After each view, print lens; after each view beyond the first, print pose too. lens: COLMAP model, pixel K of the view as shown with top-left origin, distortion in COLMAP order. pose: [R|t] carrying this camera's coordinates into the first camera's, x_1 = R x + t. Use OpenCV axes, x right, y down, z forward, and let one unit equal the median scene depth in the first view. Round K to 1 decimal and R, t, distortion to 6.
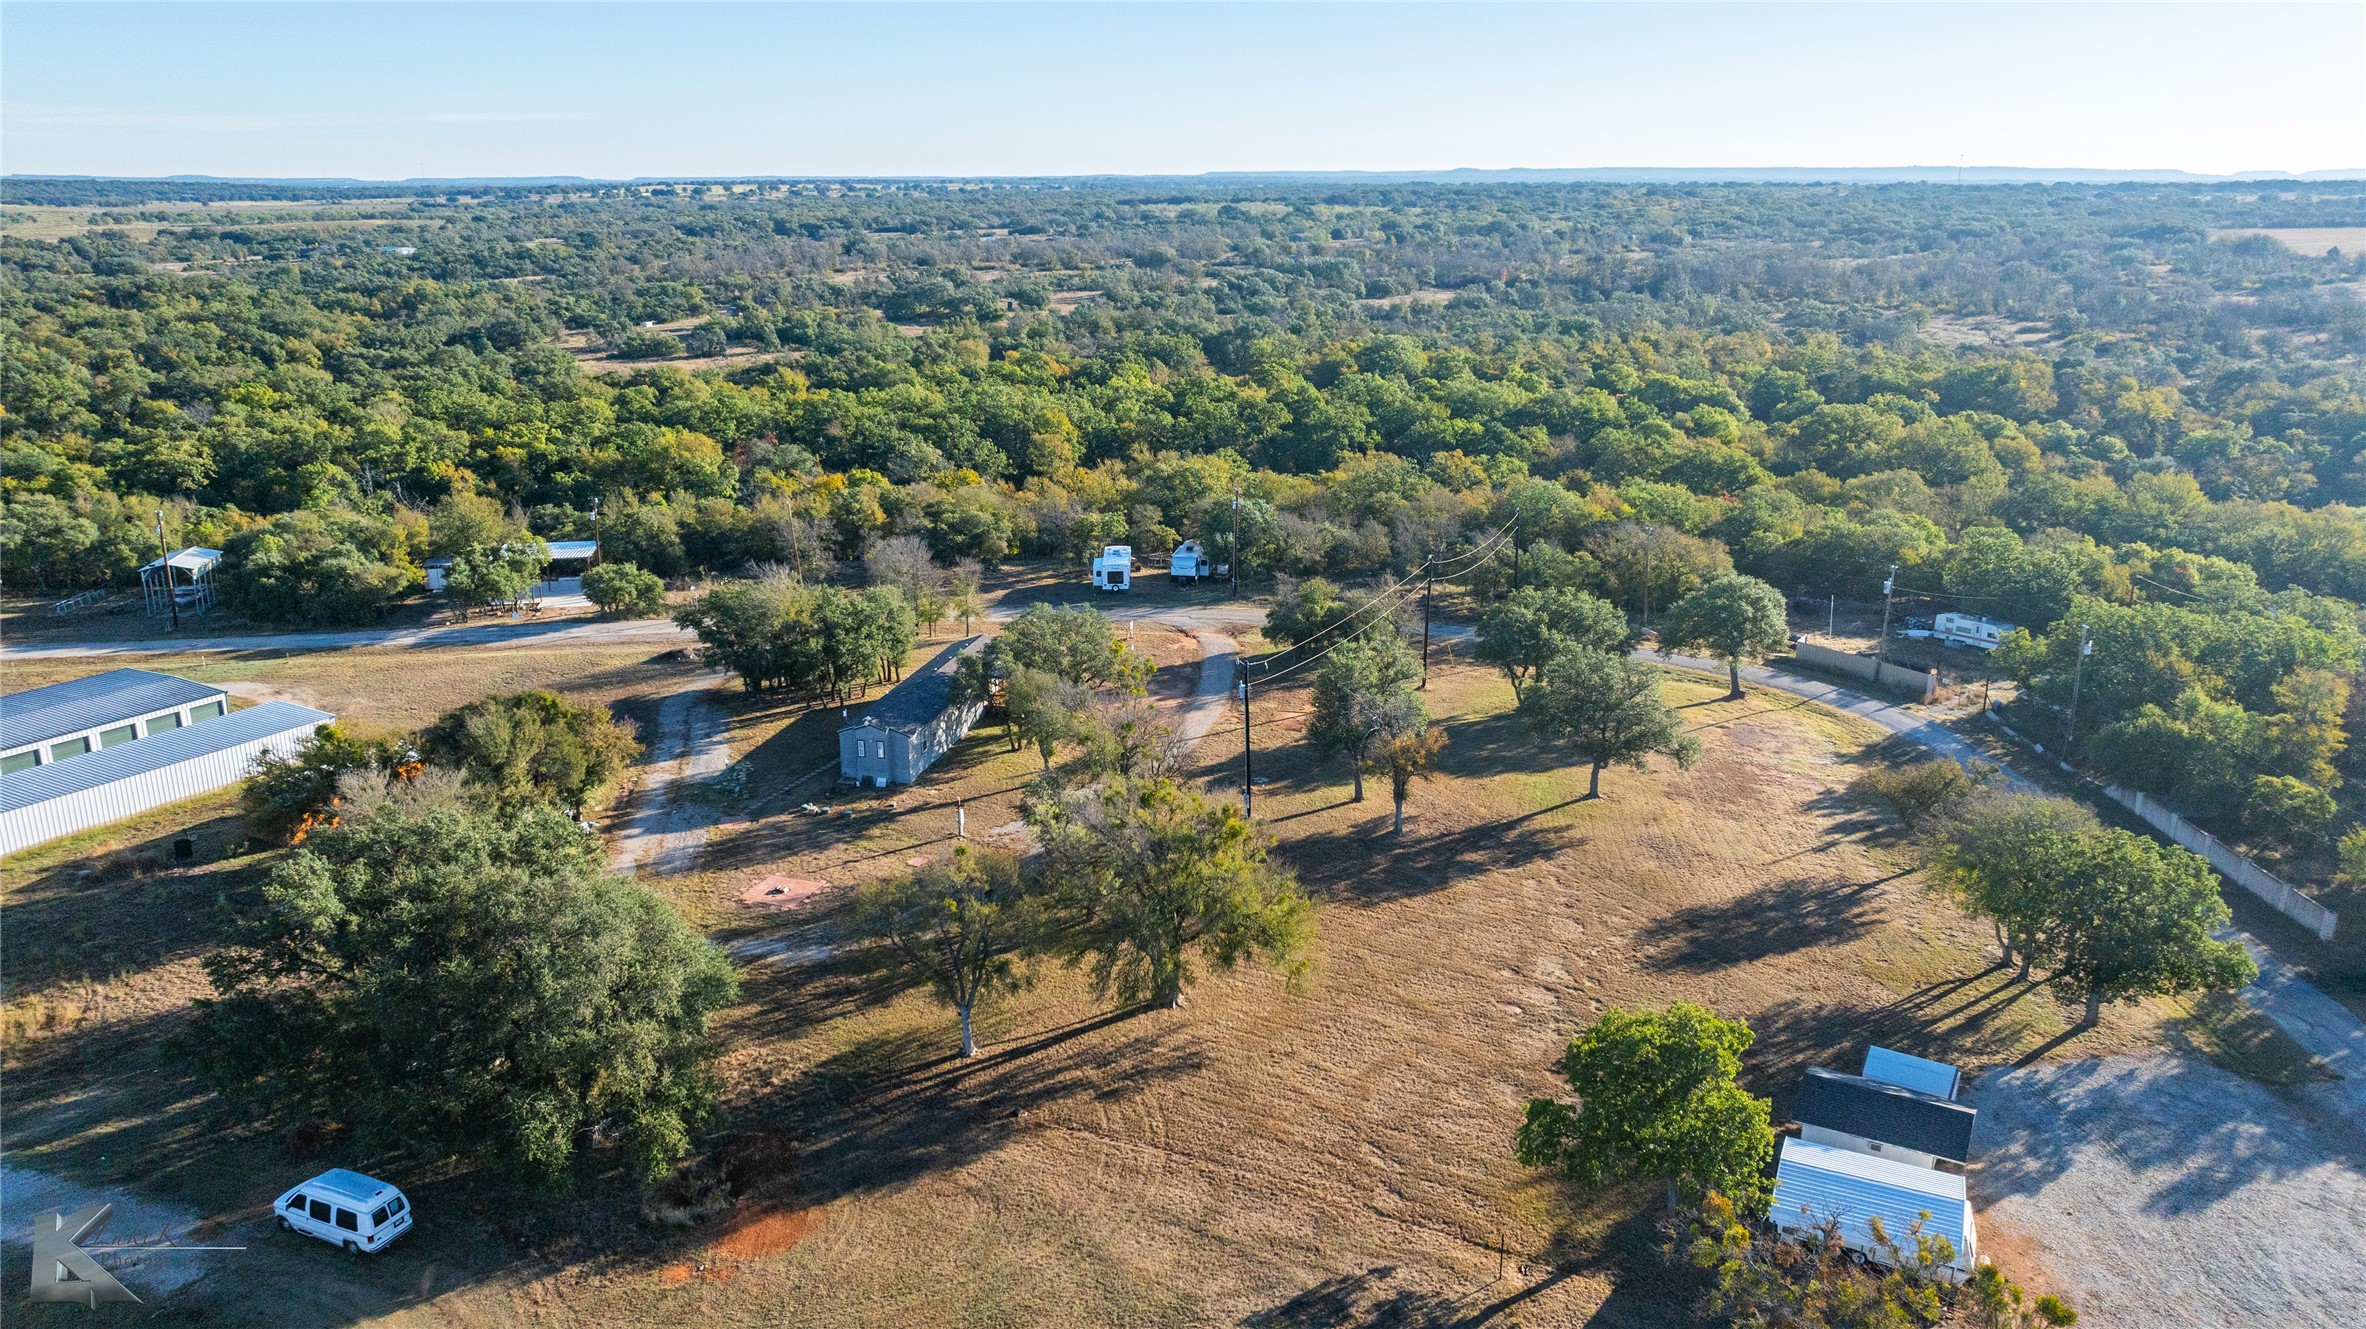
lens RADIAL K [[1665.1, 0, 1192.5], [0, 1665.1, 662.9], [0, 0, 1]] dist [-0.031279, 0.031605]
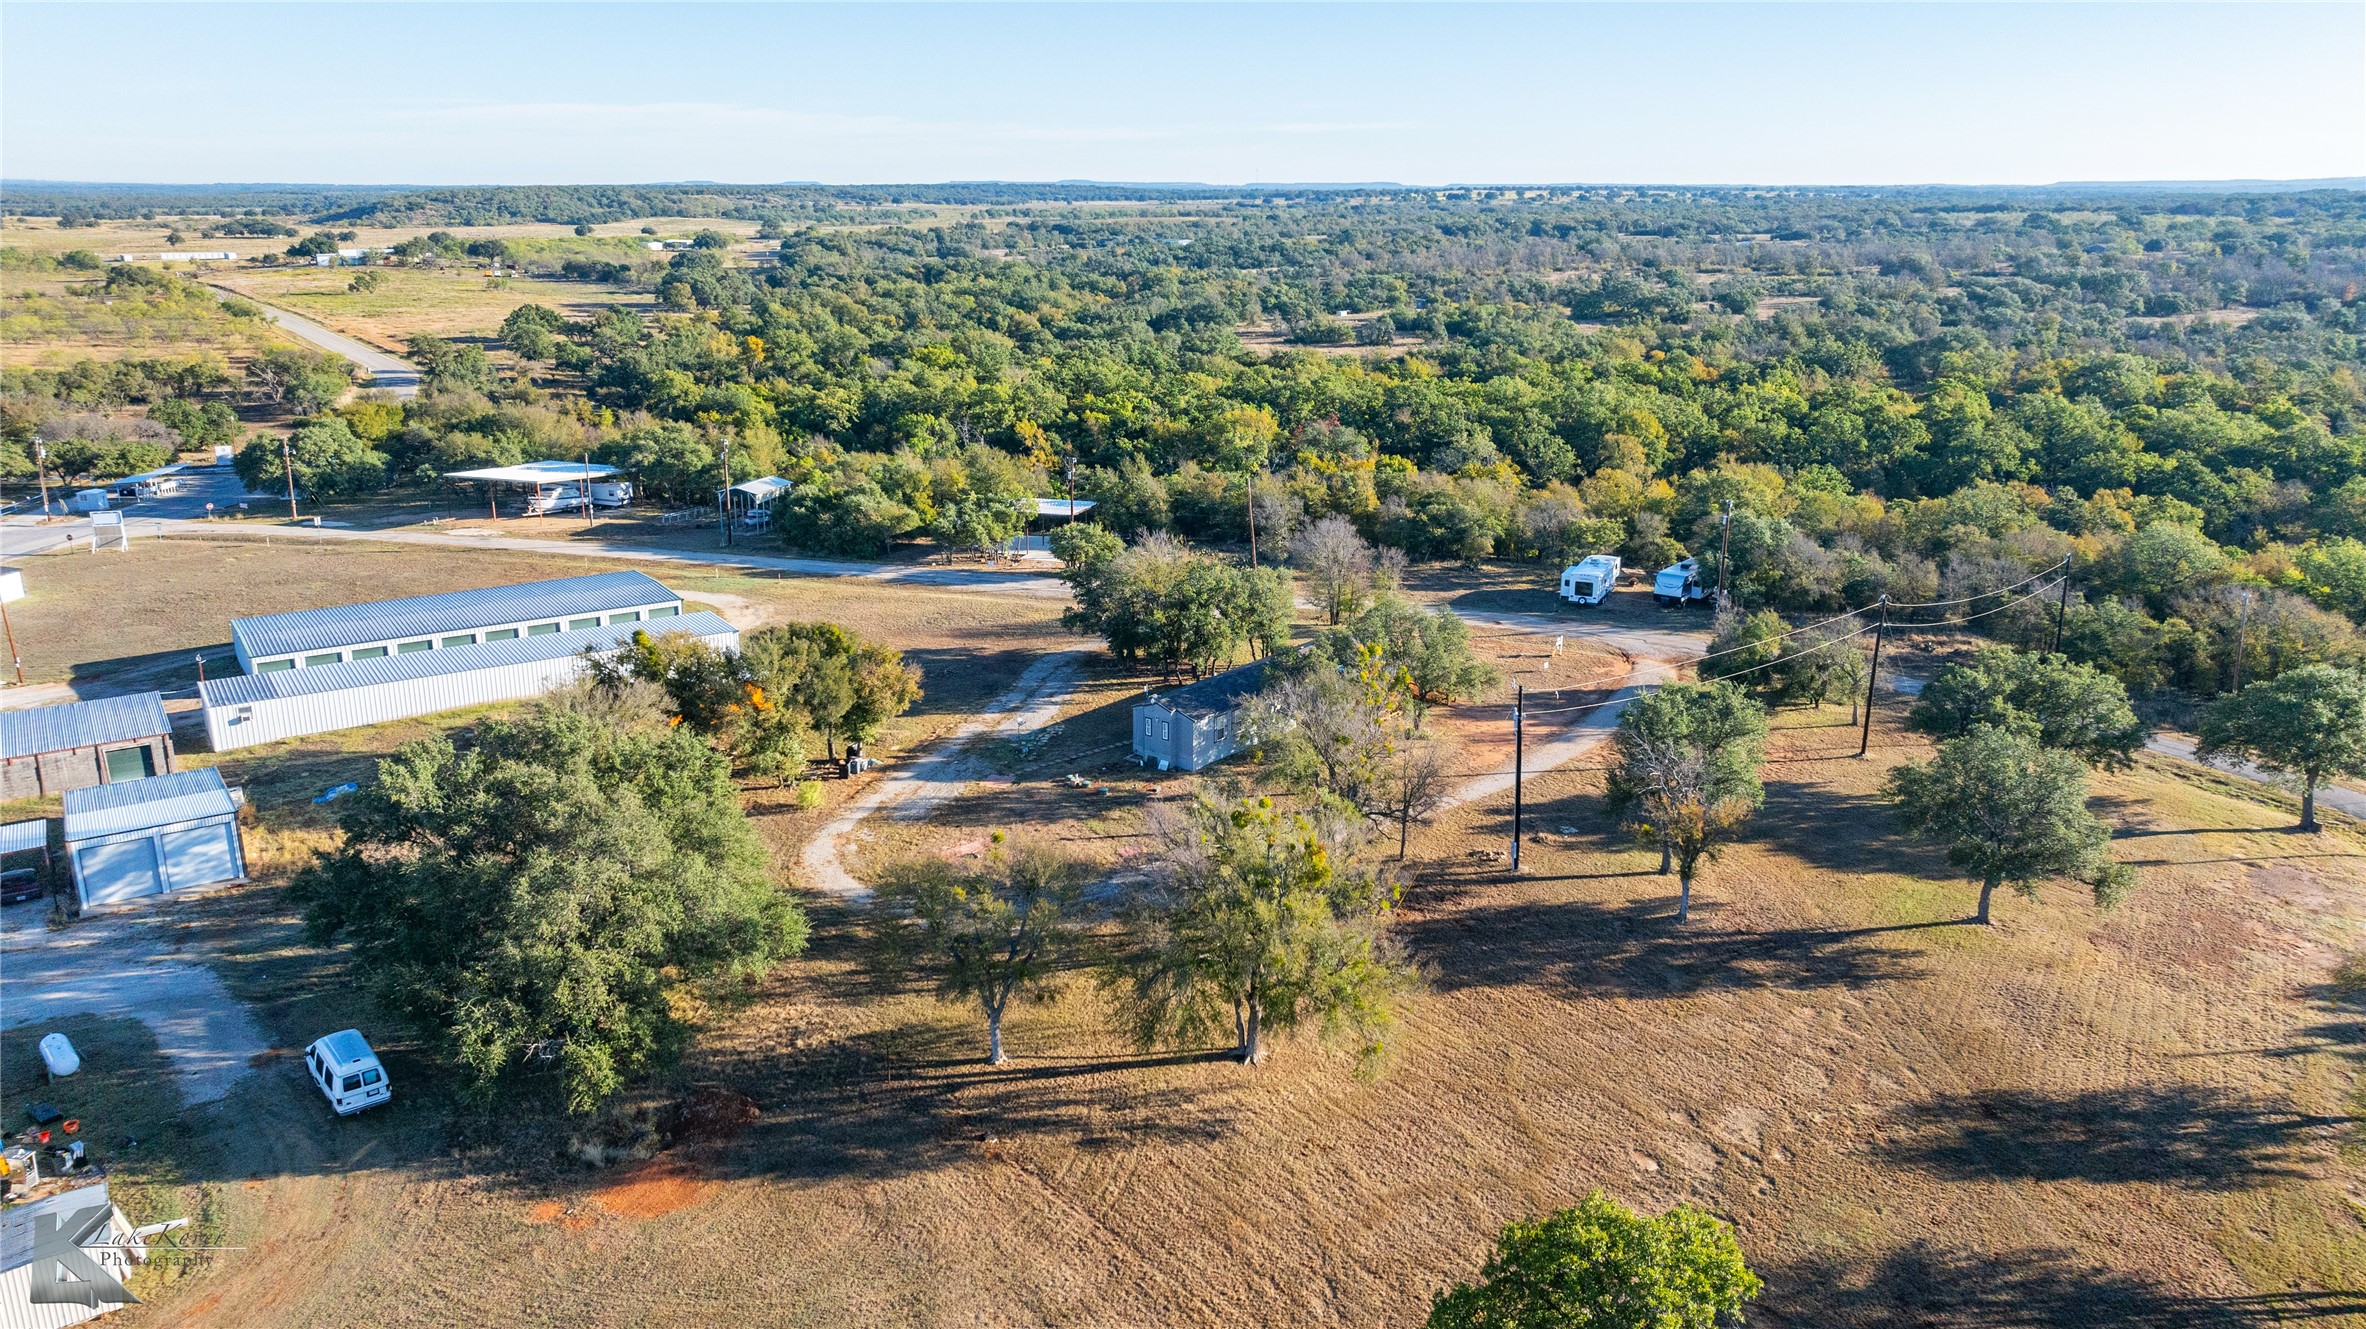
lens RADIAL K [[1653.9, 0, 1193.7], [0, 1653.9, 661.8], [0, 0, 1]] dist [-0.018811, -0.001436]
pose [[0.897647, 0.123260, -0.423127, 0.188772], [-0.124469, 0.991911, 0.024893, -0.010526], [0.422773, 0.030321, 0.905728, 0.130803]]
